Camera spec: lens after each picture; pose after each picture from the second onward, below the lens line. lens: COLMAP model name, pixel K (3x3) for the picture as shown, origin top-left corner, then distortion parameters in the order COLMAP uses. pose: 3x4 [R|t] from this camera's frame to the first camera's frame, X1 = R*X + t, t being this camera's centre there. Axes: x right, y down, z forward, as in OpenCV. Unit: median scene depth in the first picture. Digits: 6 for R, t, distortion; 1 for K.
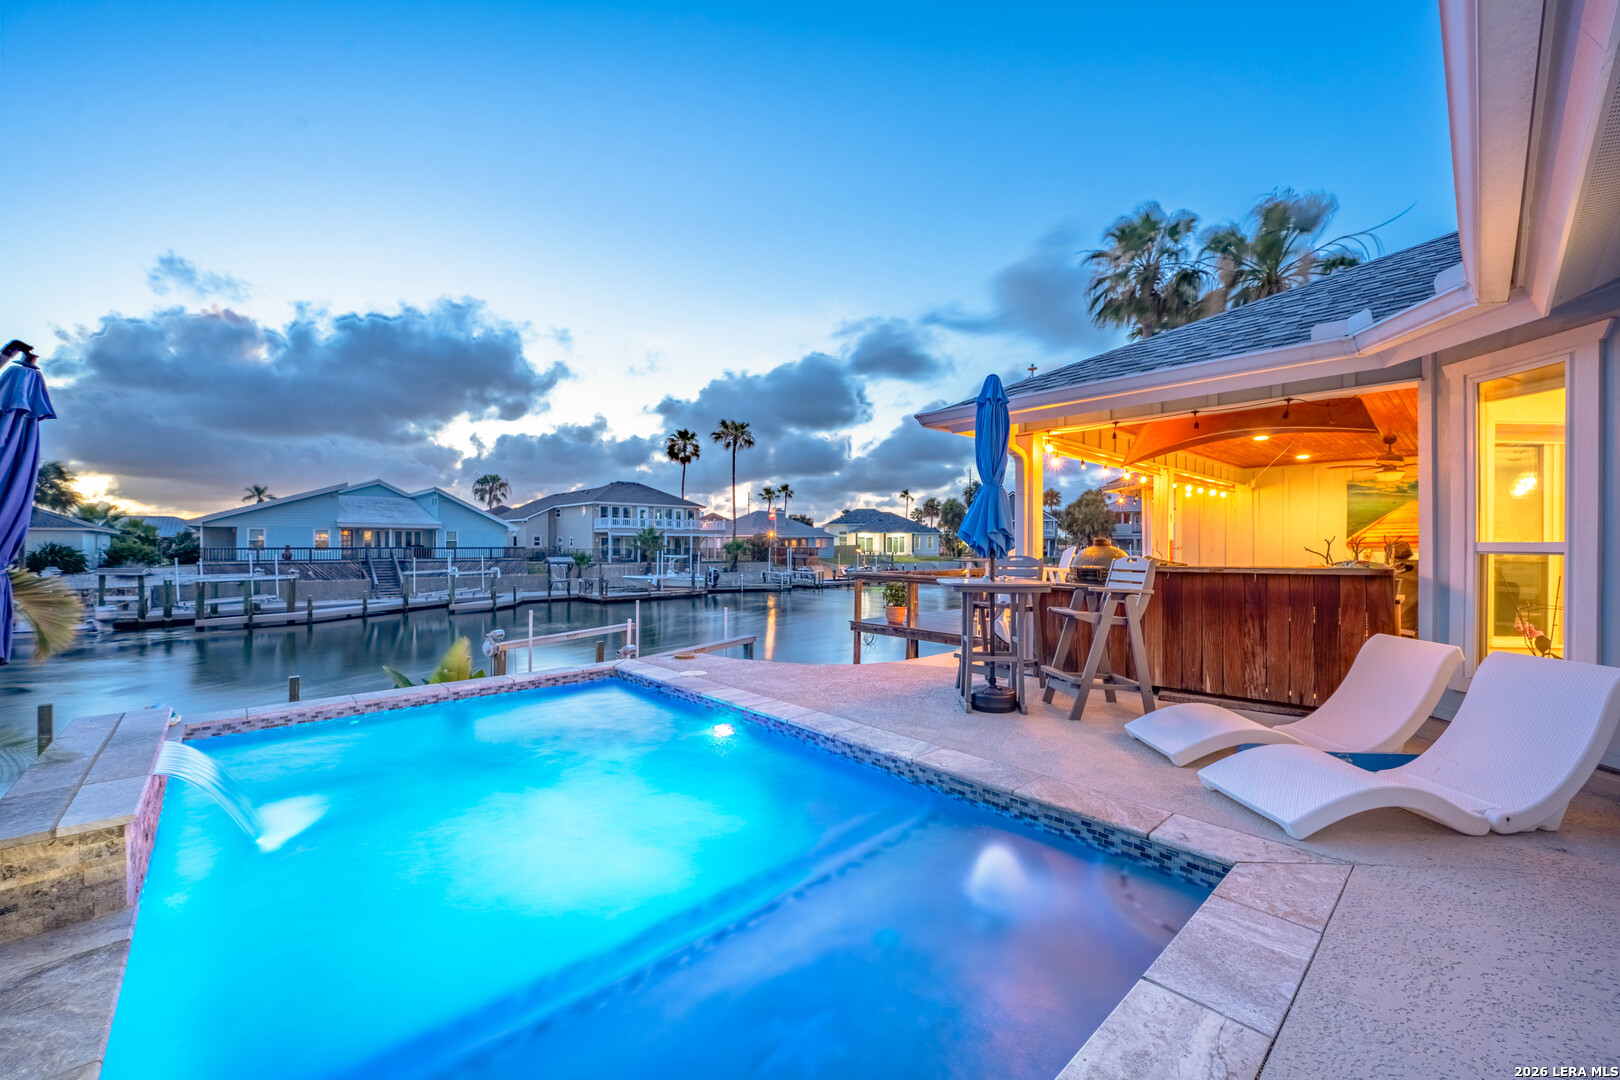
lens RADIAL K [[654.0, 0, 826.7], [0, 654.0, 537.8], [0, 0, 1]] dist [0.003809, 0.000074]
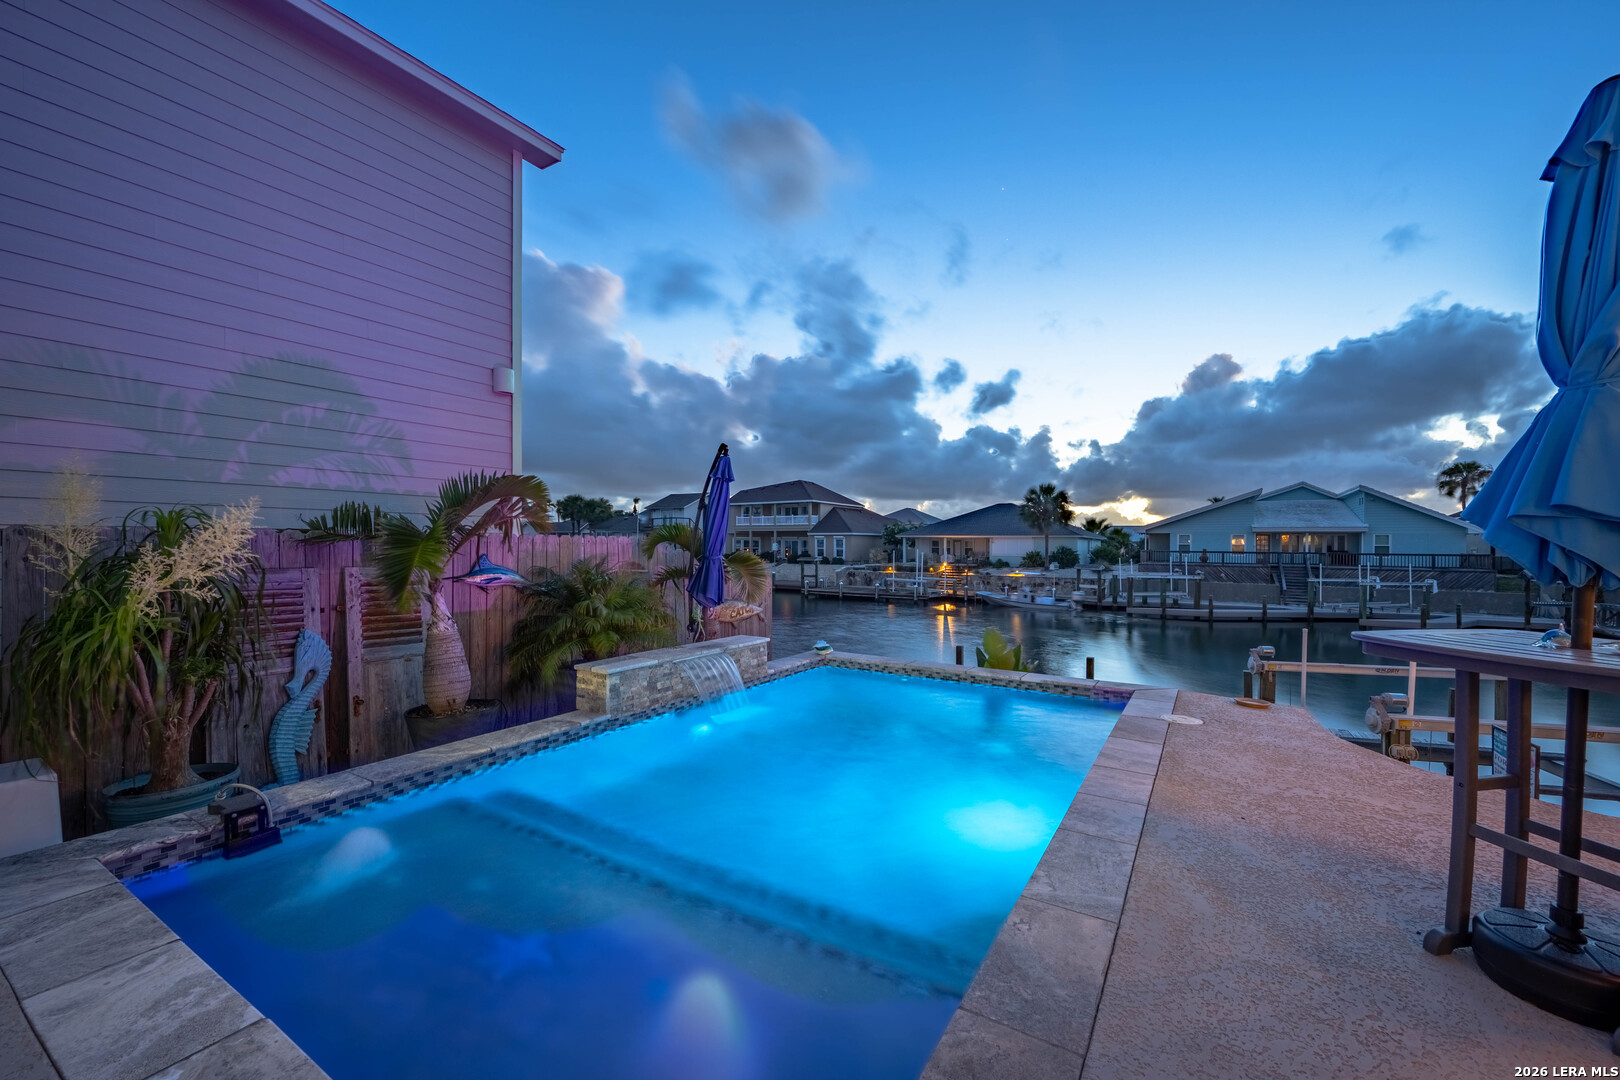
lens RADIAL K [[654.0, 0, 810.6], [0, 654.0, 548.6], [0, 0, 1]] dist [0.003809, 0.000074]
pose [[0.231092, 0.008285, -0.972897, 0.109035], [-0.001135, 0.999965, 0.008245, 0.002214], [0.972931, -0.000801, 0.231094, 0.109118]]
